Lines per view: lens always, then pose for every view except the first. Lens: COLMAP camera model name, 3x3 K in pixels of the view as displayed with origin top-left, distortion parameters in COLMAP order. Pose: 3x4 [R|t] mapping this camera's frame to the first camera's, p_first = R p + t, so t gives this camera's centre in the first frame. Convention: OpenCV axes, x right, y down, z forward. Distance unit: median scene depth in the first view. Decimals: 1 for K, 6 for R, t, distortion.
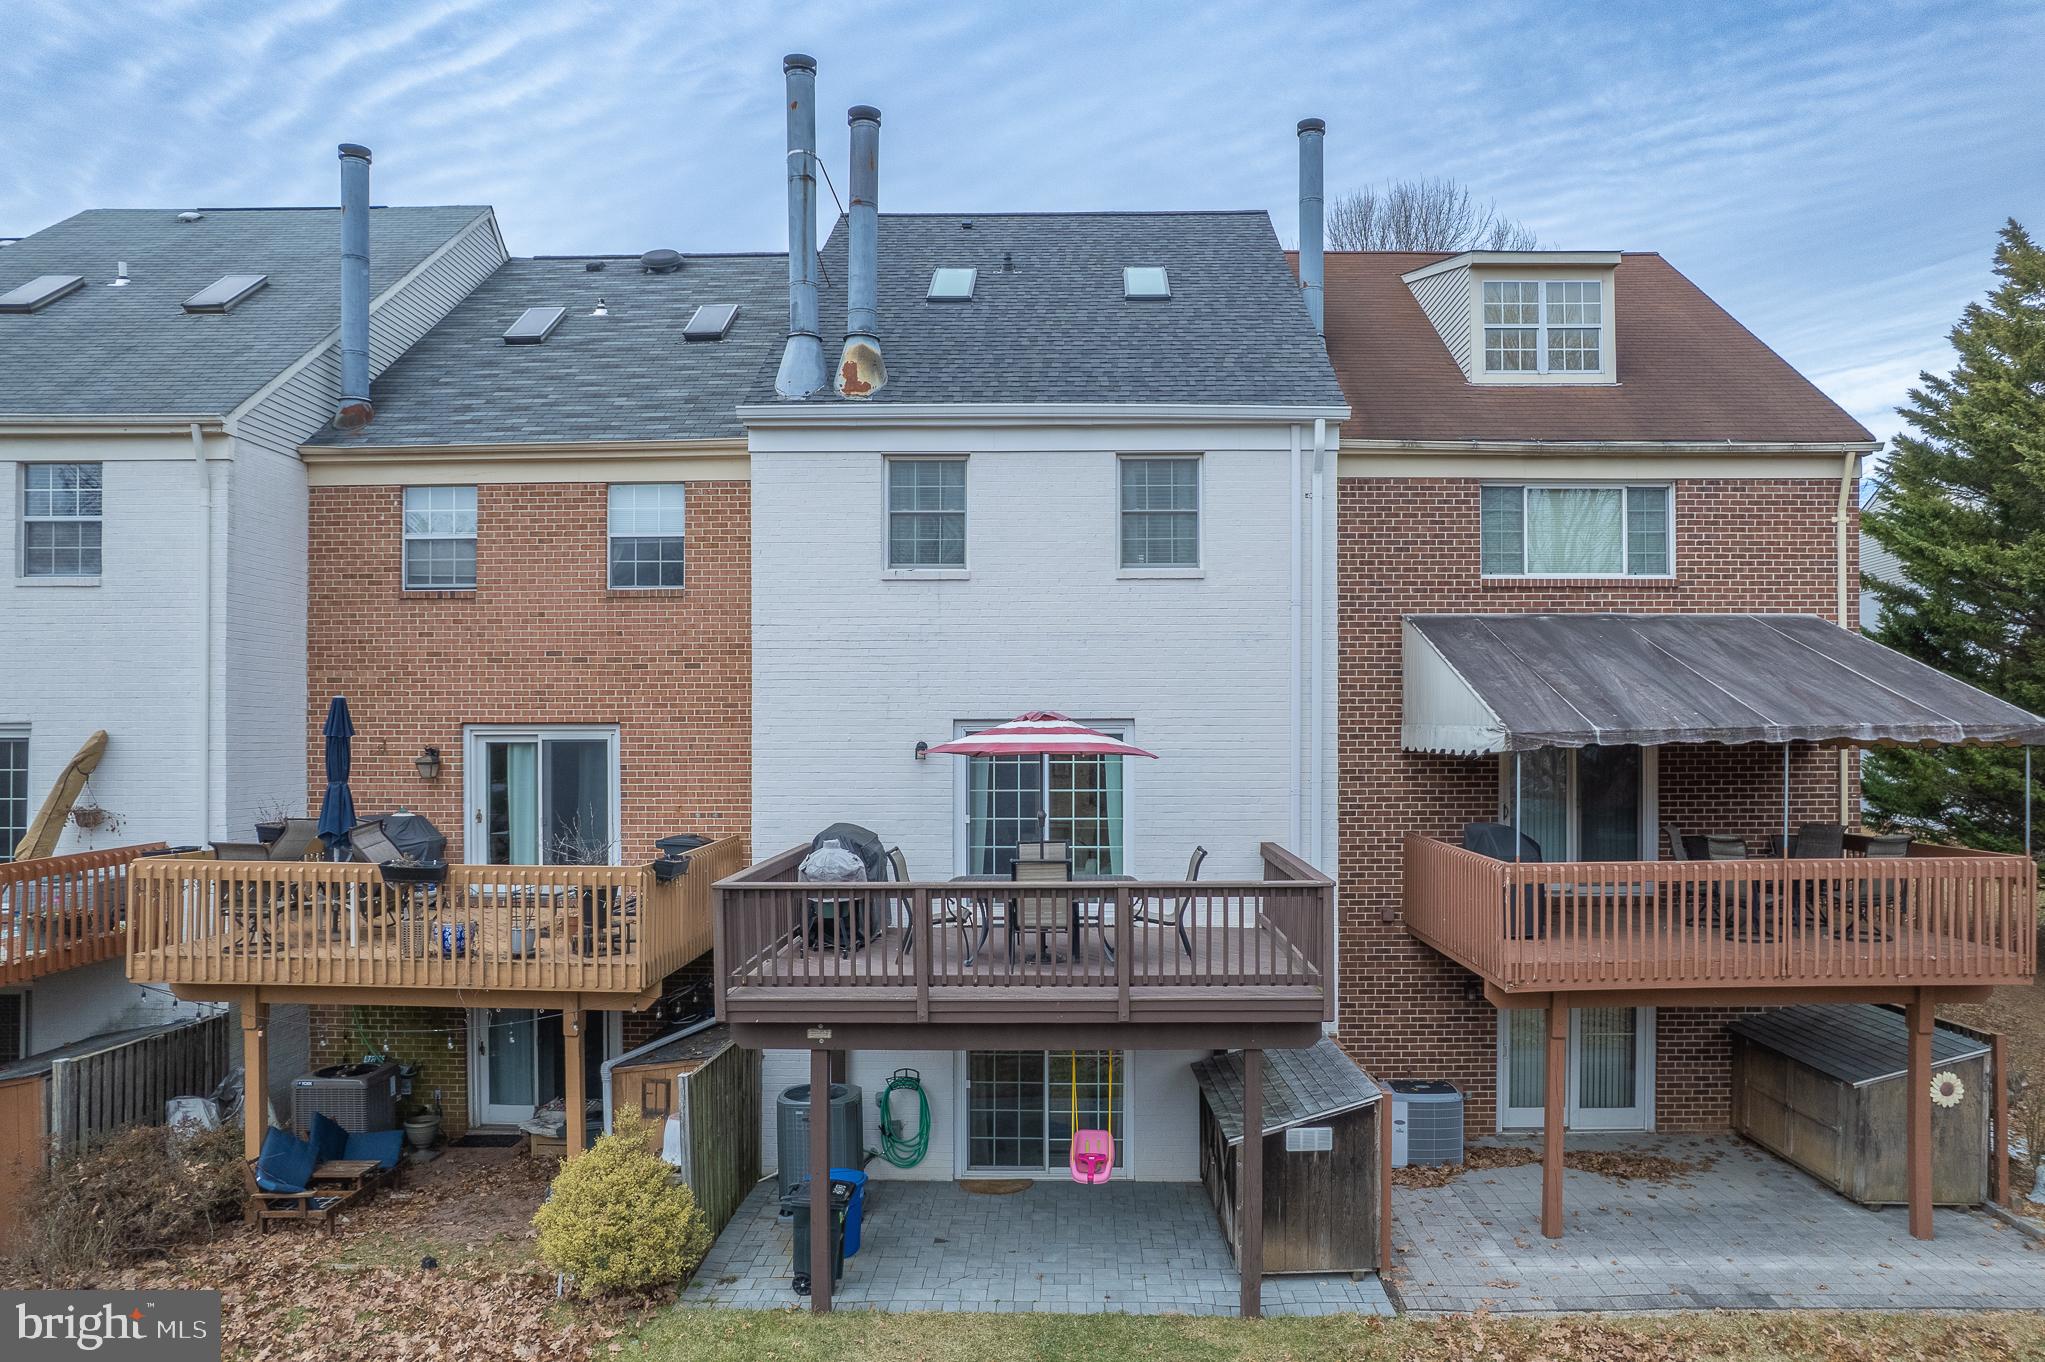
lens RADIAL K [[1313.6, 0, 1059.1], [0, 1313.6, 714.1], [0, 0, 1]] dist [-0.077342, 0.049152]
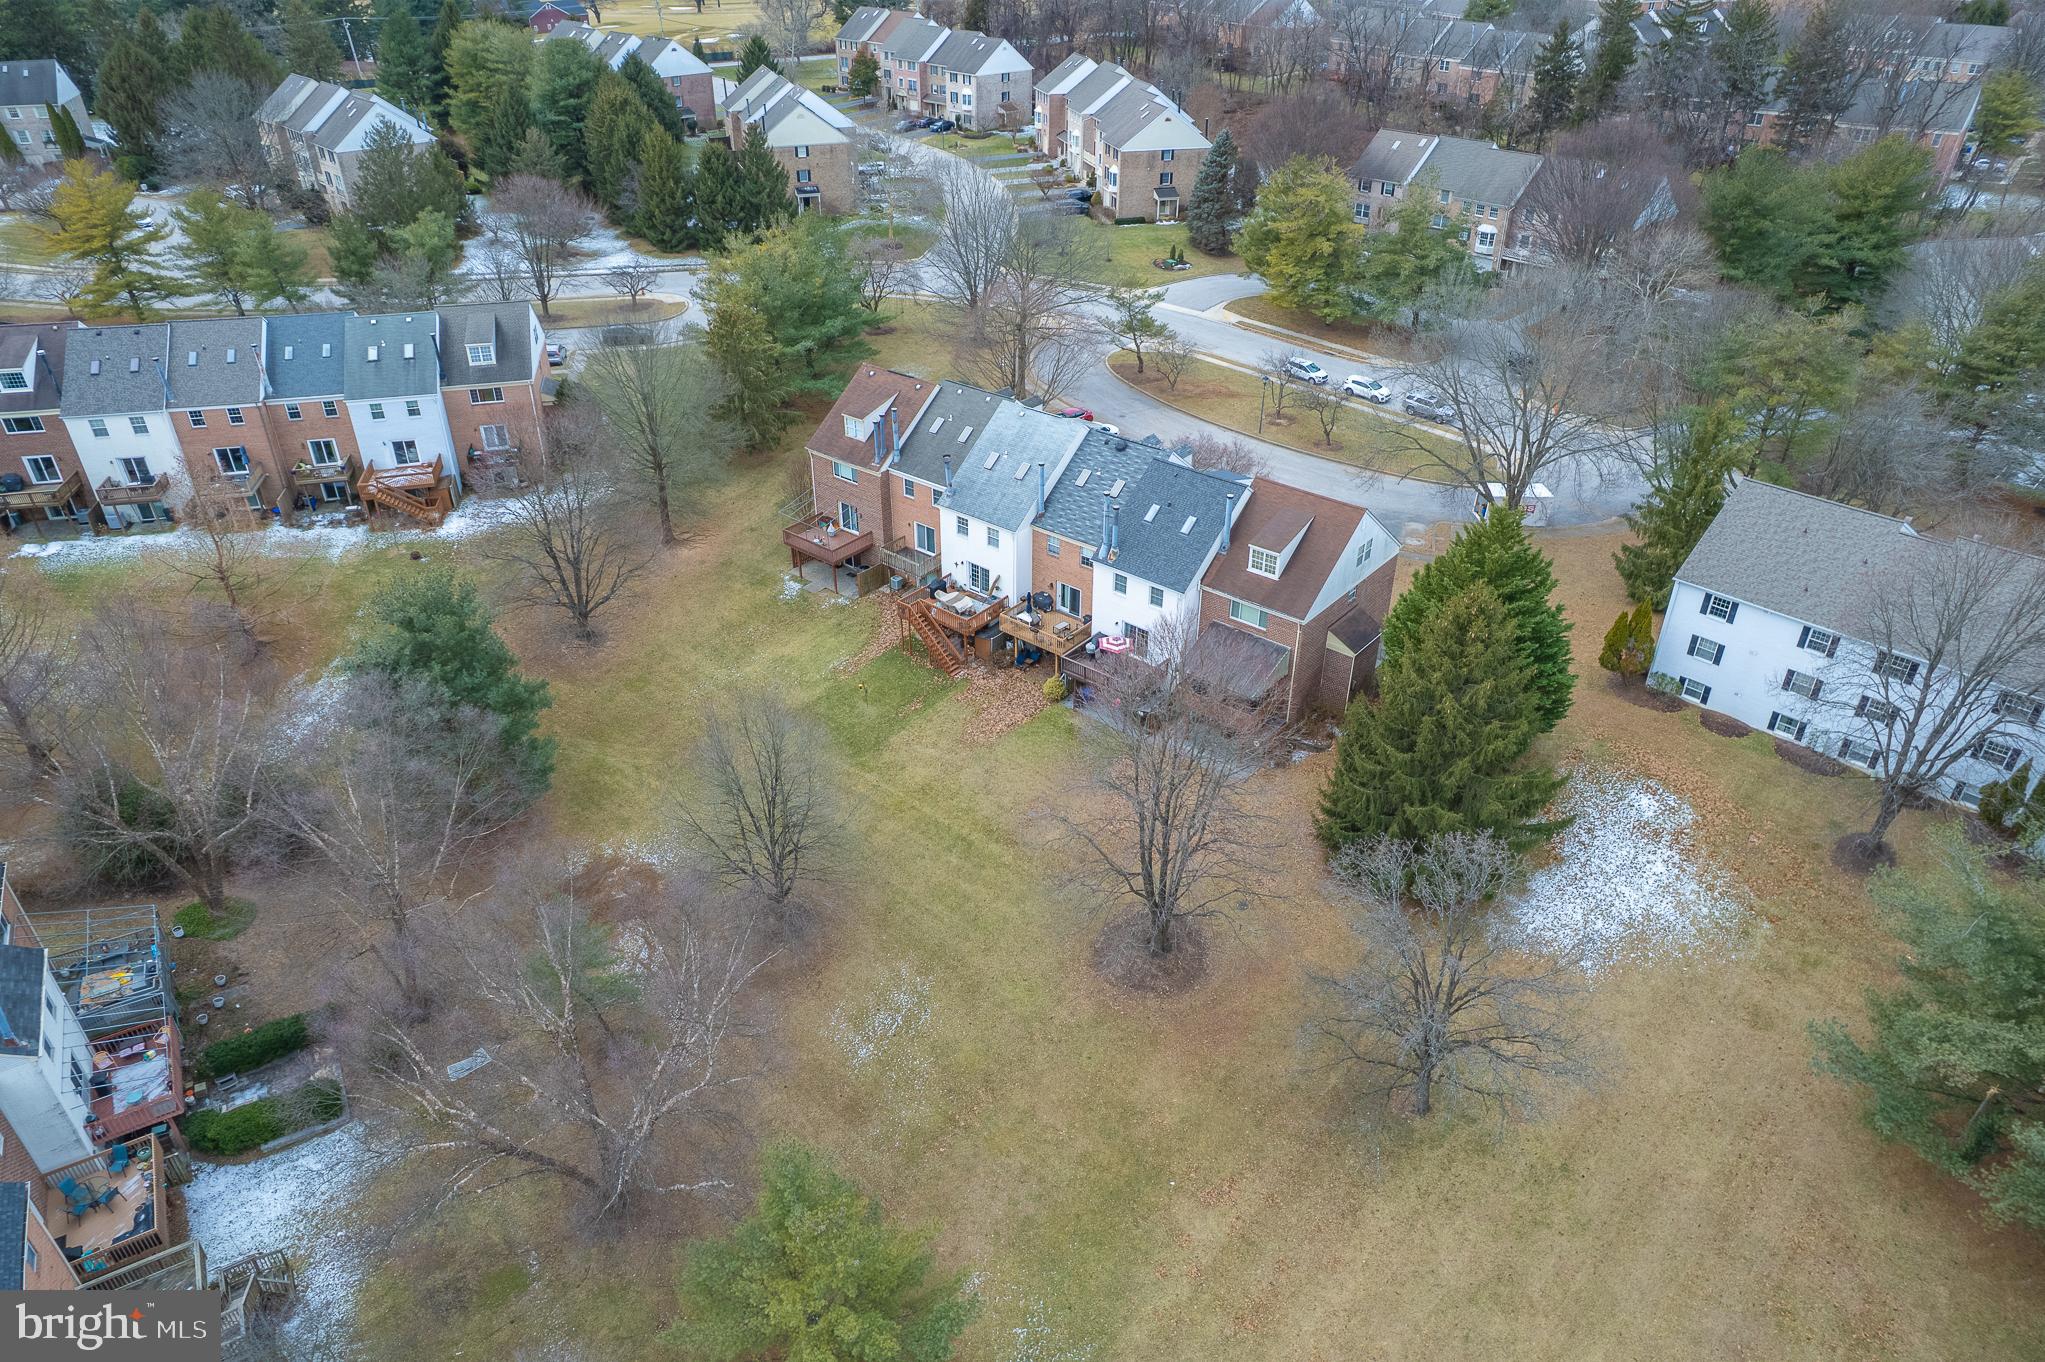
lens RADIAL K [[1338.2, 0, 1022.5], [0, 1338.2, 681.0], [0, 0, 1]] dist [-0.047305, 0.001363]
pose [[0.773412, 0.328546, -0.542118, 2.620061], [0.008312, 0.849876, 0.526918, -2.637991], [0.633849, -0.412030, 0.654573, -2.917858]]
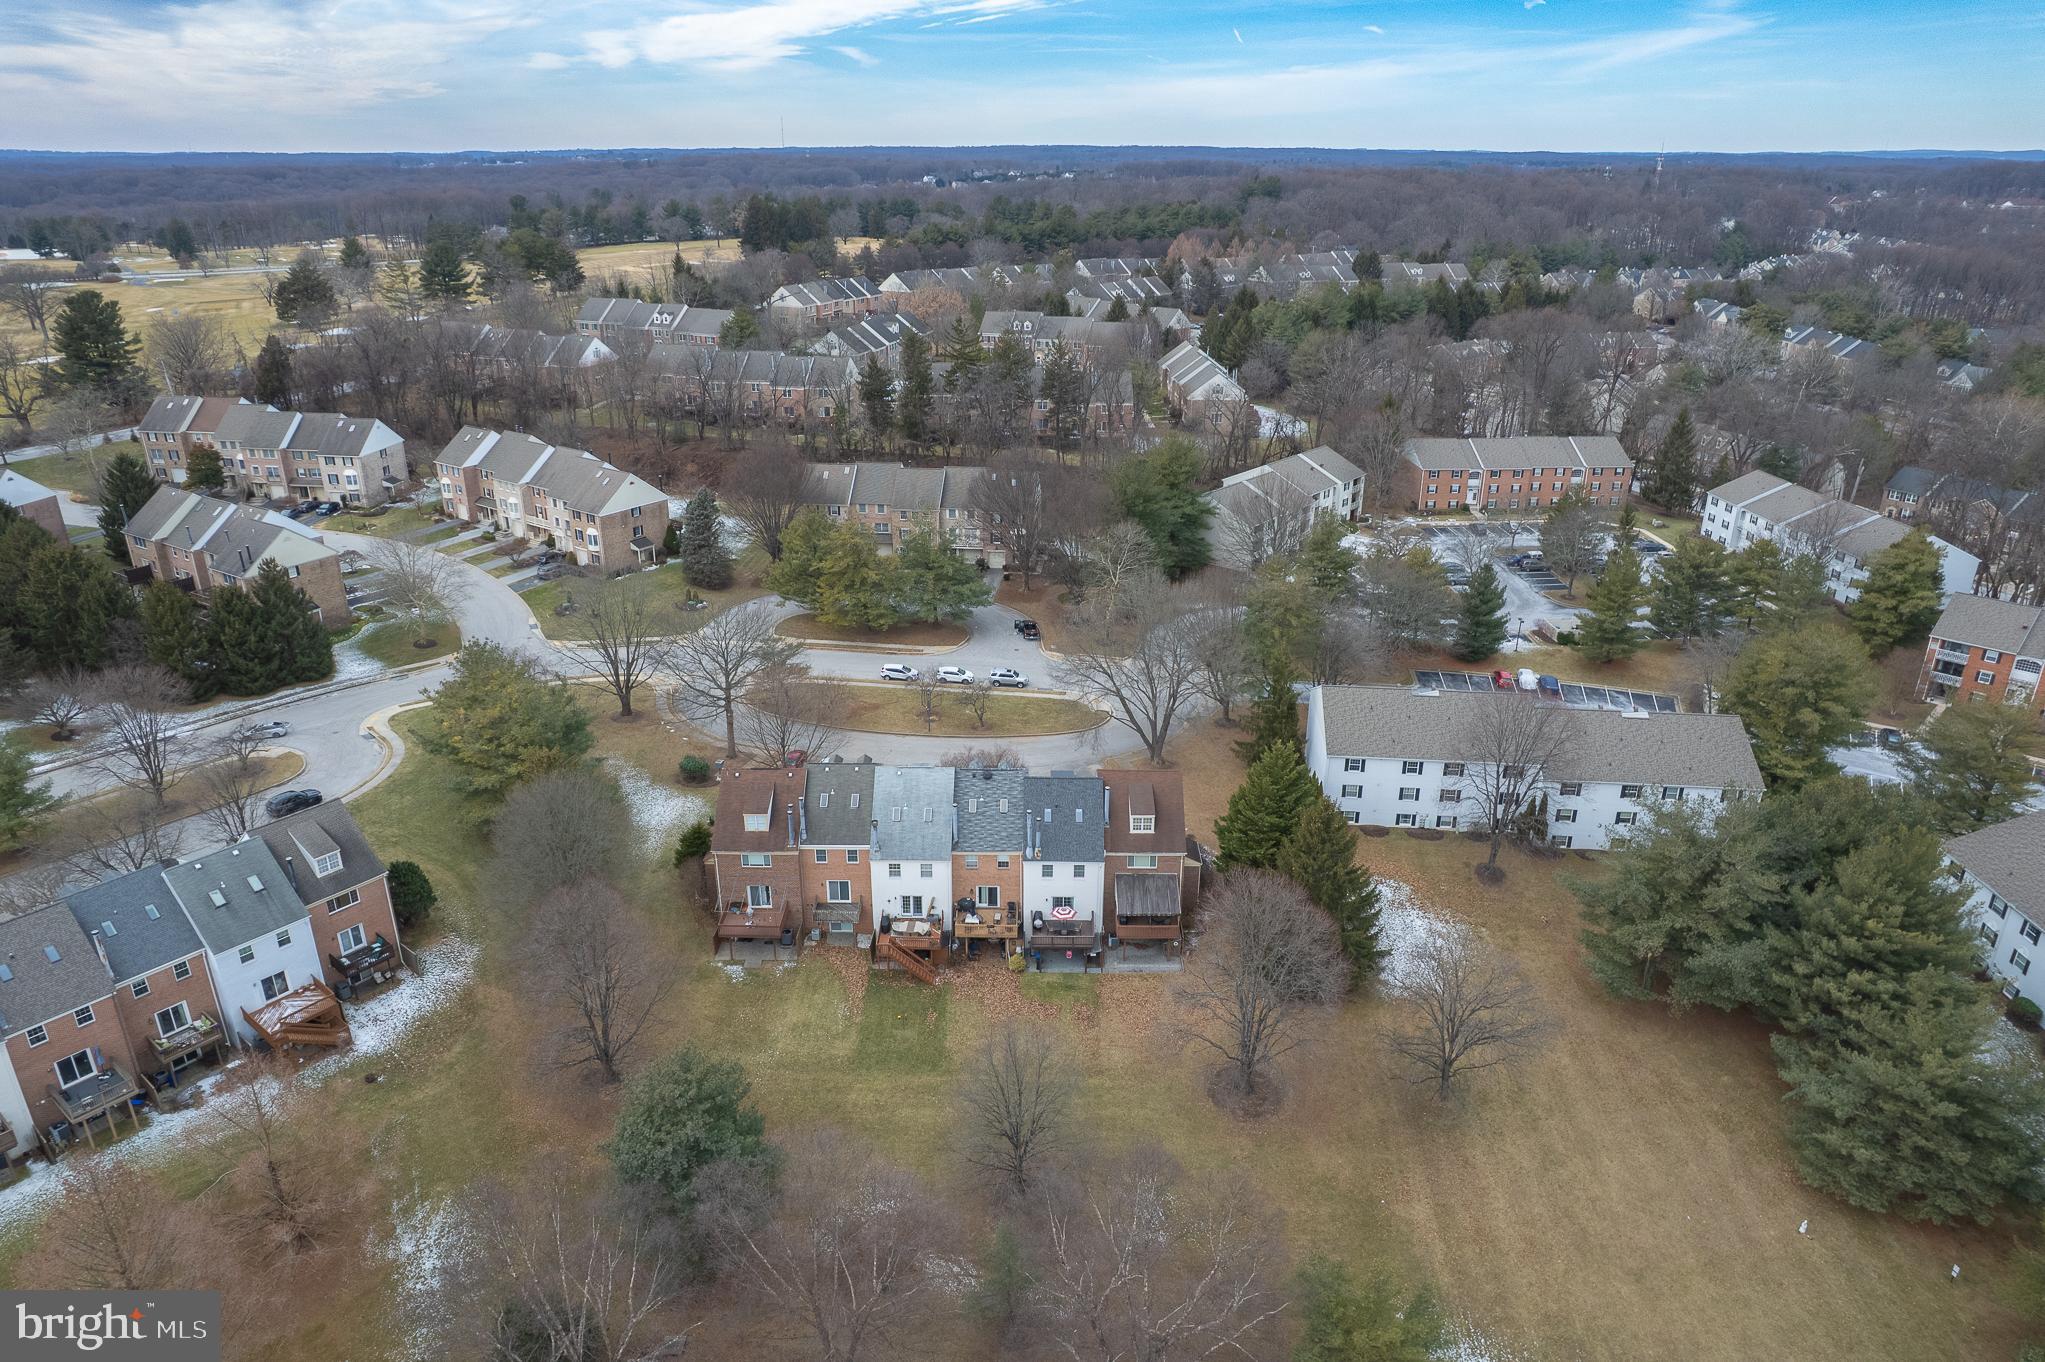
lens RADIAL K [[1313.6, 0, 1059.1], [0, 1313.6, 714.1], [0, 0, 1]] dist [-0.077342, 0.049152]
pose [[0.999797, -0.000609, 0.020162, -0.180223], [-0.007728, 0.911729, 0.410719, -3.874723], [-0.018633, -0.410791, 0.911539, -5.192793]]
